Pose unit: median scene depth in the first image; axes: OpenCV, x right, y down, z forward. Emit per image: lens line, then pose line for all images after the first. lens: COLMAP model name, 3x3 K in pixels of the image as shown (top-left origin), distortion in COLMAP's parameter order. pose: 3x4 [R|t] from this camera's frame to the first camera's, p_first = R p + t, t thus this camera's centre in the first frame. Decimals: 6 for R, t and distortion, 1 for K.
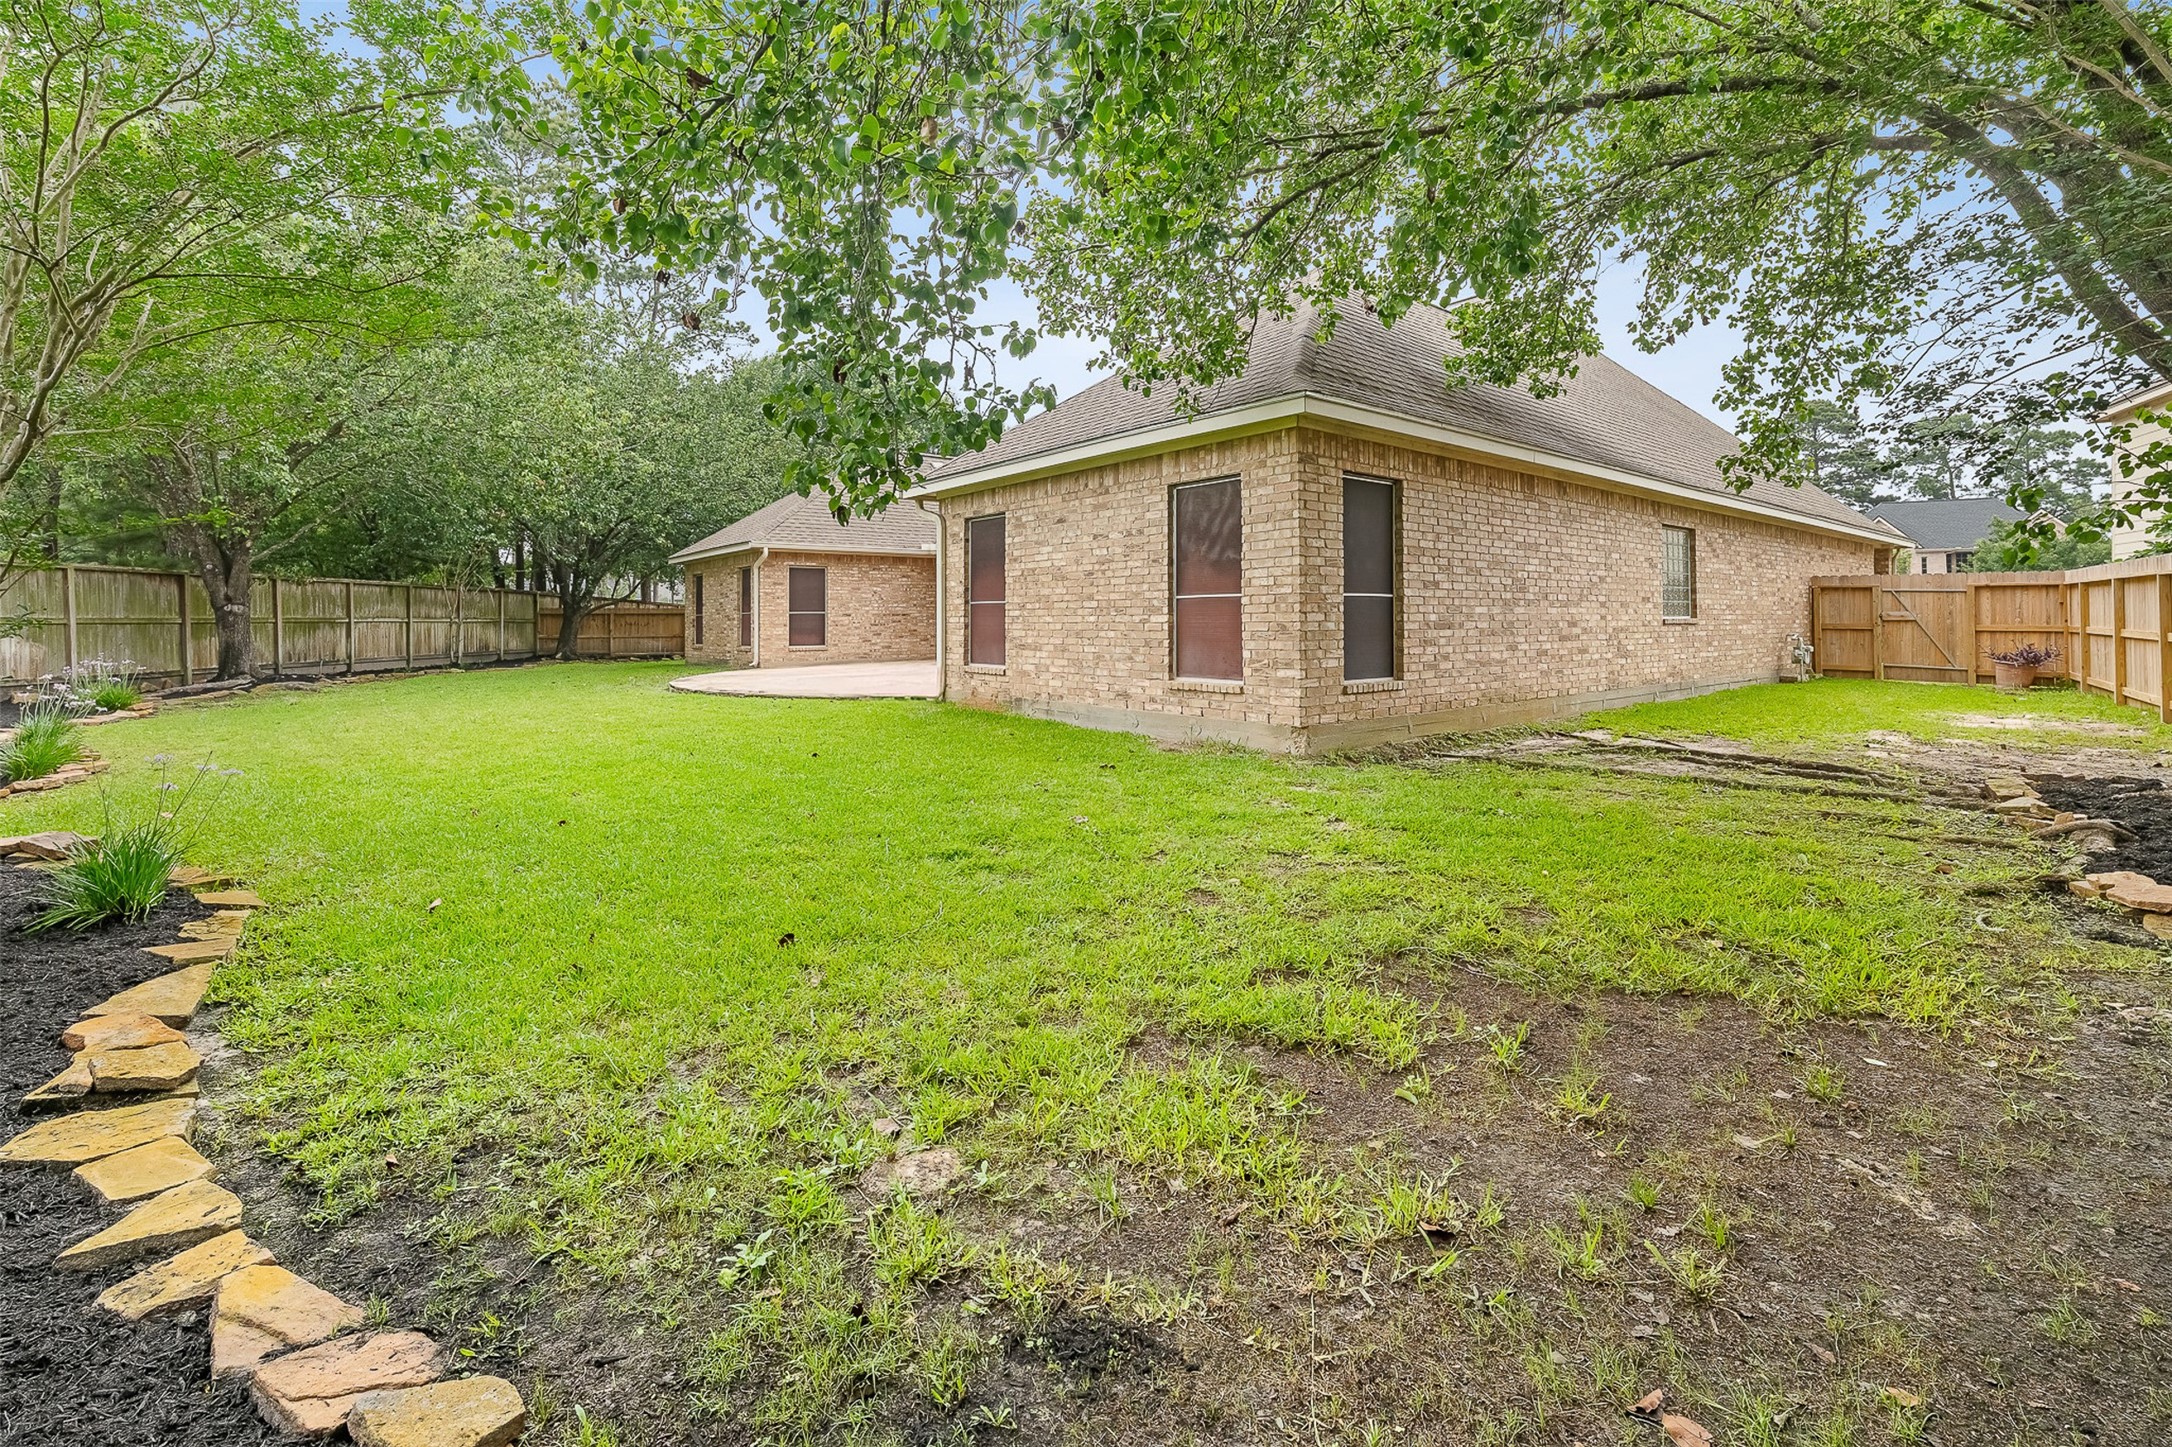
lens RADIAL K [[894.6, 0, 1083.4], [0, 894.6, 709.1], [0, 0, 1]] dist [-0.004842, -0.000127]
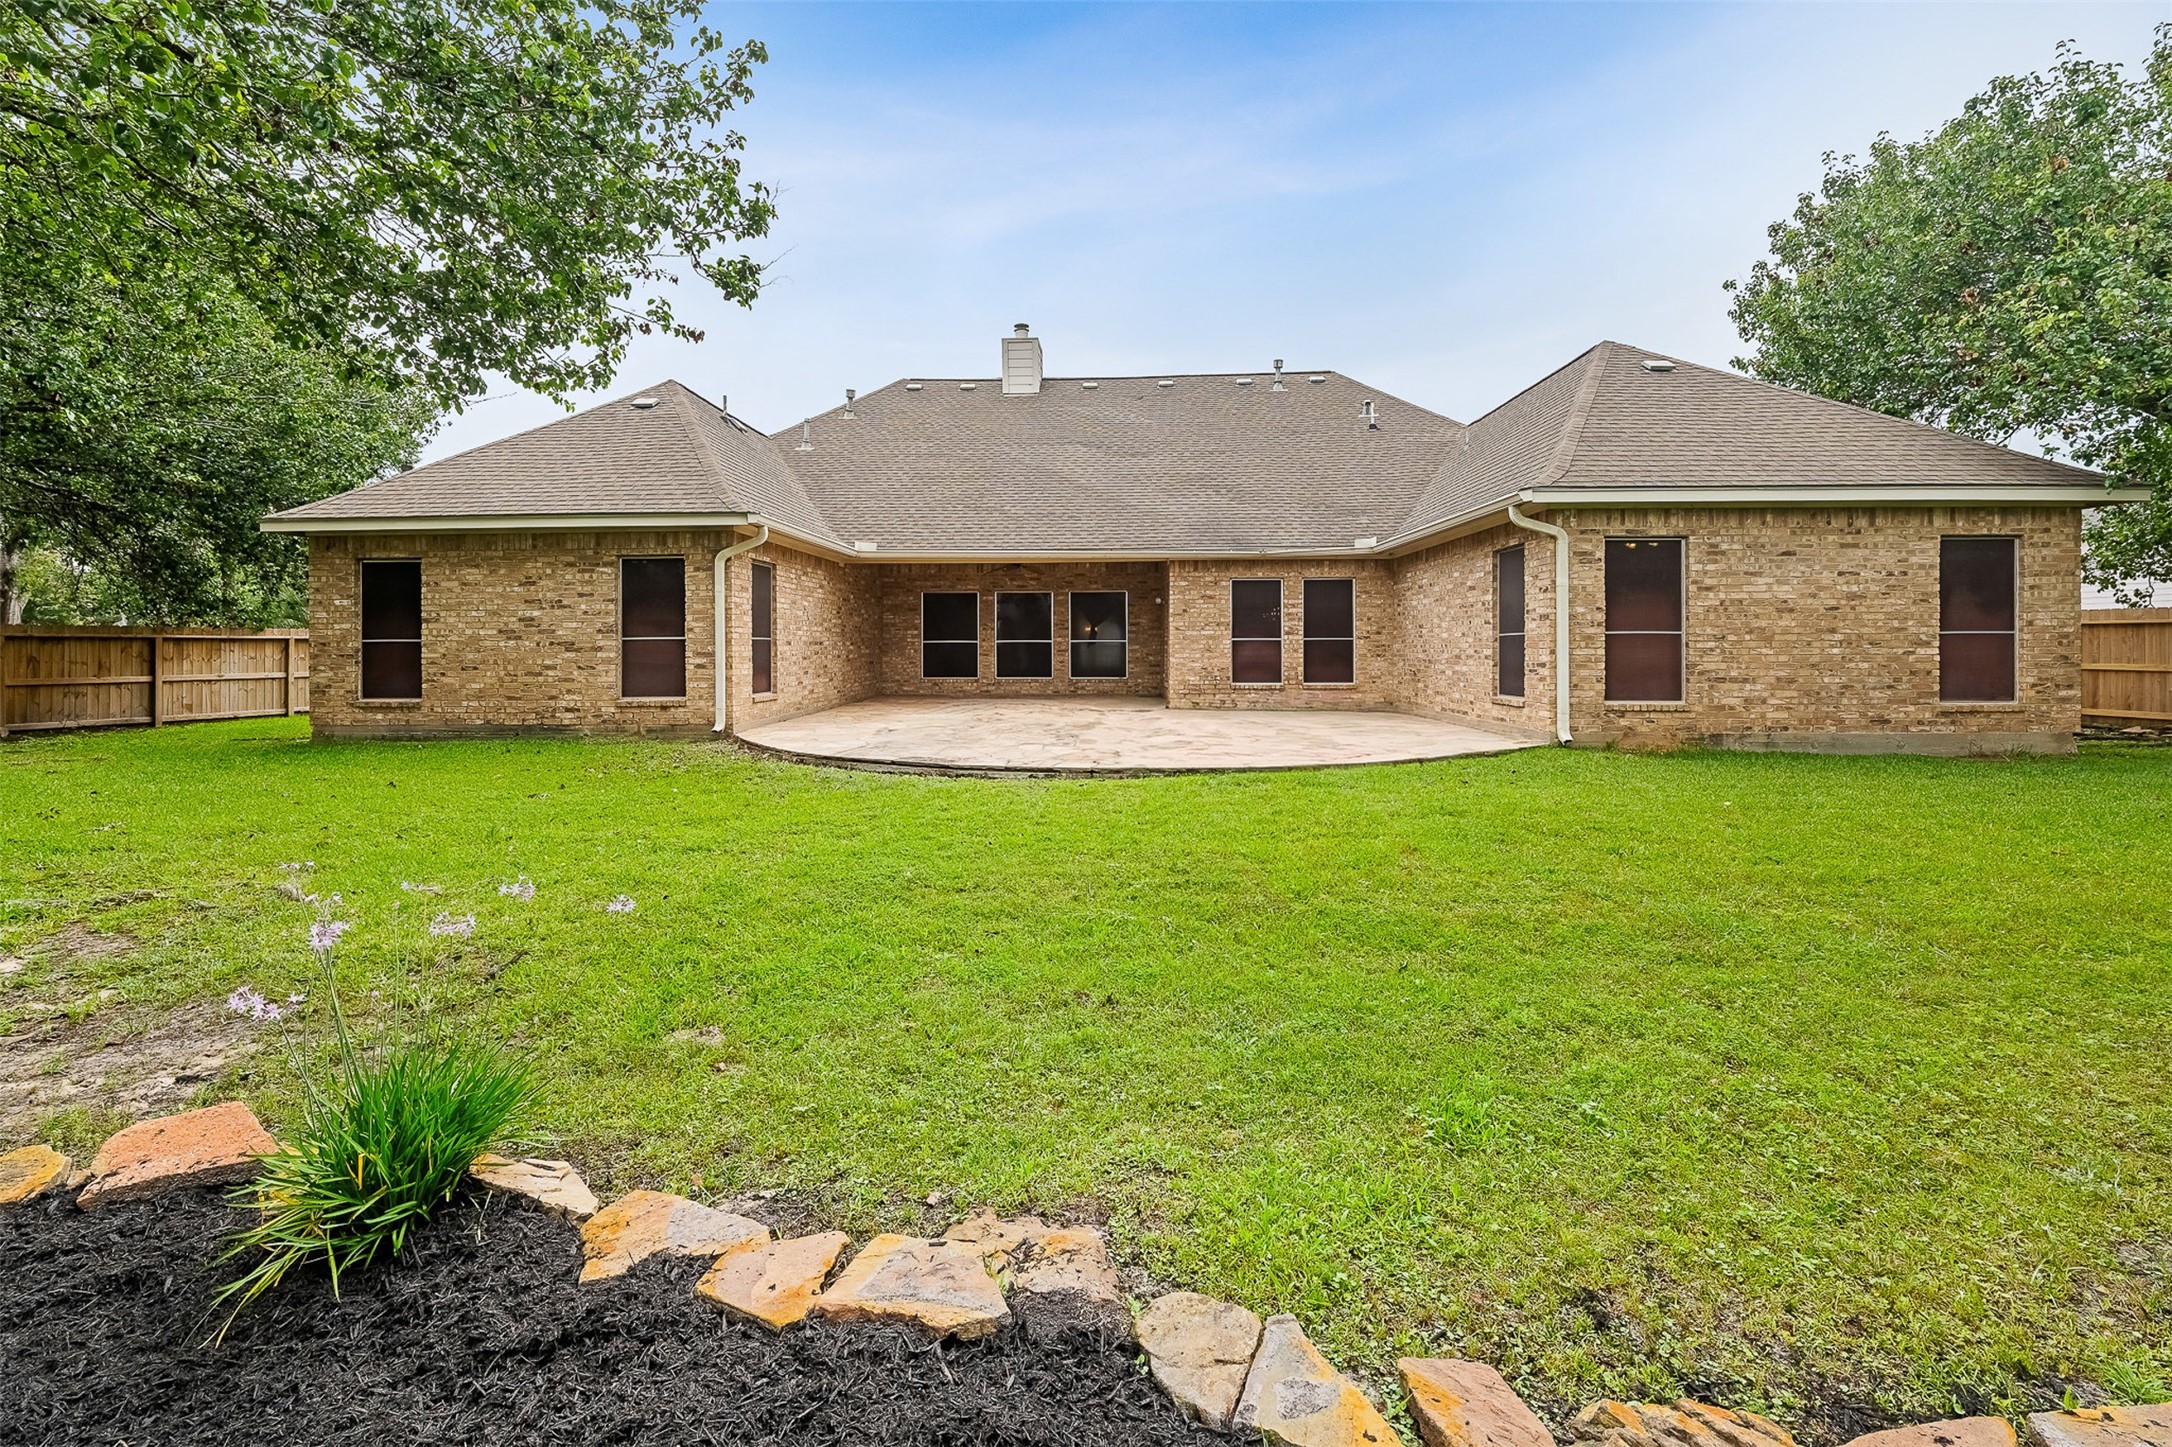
lens RADIAL K [[894.6, 0, 1083.4], [0, 894.6, 709.1], [0, 0, 1]] dist [-0.004842, -0.000127]
pose [[0.654281, -0.046275, 0.754834, -1.392071], [0.075224, 0.997158, -0.004072, -0.097298], [-0.752501, 0.059446, 0.655903, 1.006504]]
